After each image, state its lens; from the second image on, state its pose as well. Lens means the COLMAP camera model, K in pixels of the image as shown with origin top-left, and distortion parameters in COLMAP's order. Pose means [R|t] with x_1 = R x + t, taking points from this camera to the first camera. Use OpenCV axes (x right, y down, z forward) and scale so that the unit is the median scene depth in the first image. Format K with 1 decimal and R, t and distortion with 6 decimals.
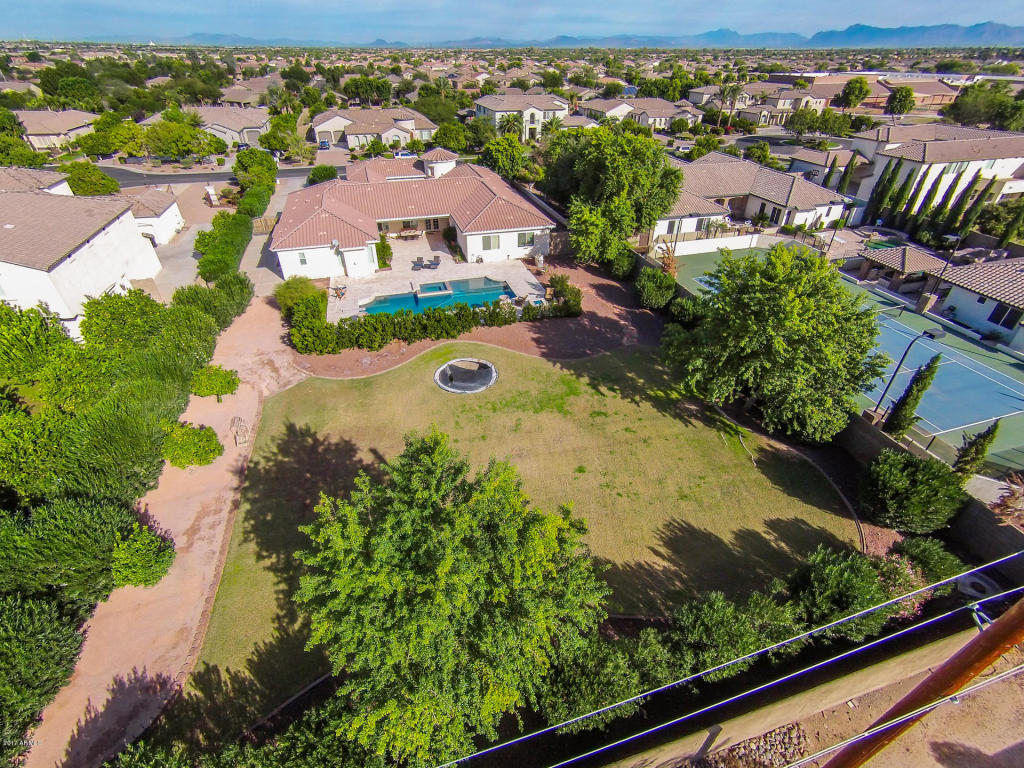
lens RADIAL K [[480.9, 0, 511.6], [0, 480.9, 393.4], [0, 0, 1]] dist [-0.048862, 0.032524]
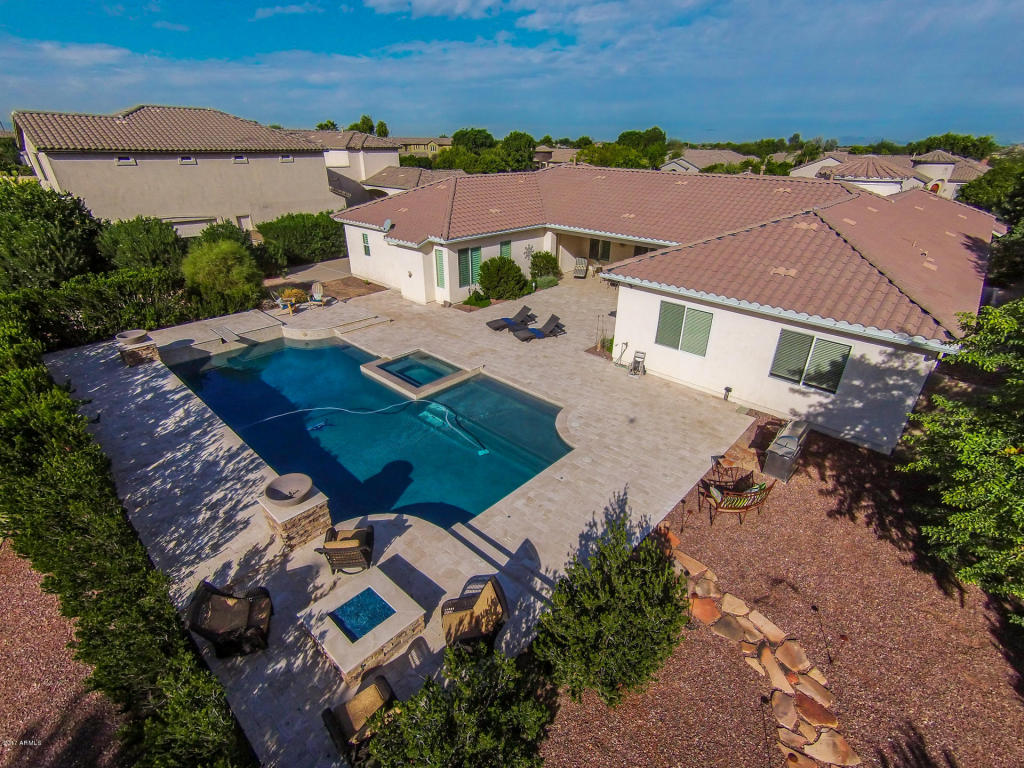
lens RADIAL K [[480.9, 0, 511.6], [0, 480.9, 393.4], [0, 0, 1]] dist [-0.048862, 0.032524]
pose [[0.507328, 0.395502, -0.765634, 0.156194], [-0.514744, 0.851627, 0.098842, -0.251683], [0.691128, 0.343960, 0.635637, 0.737070]]
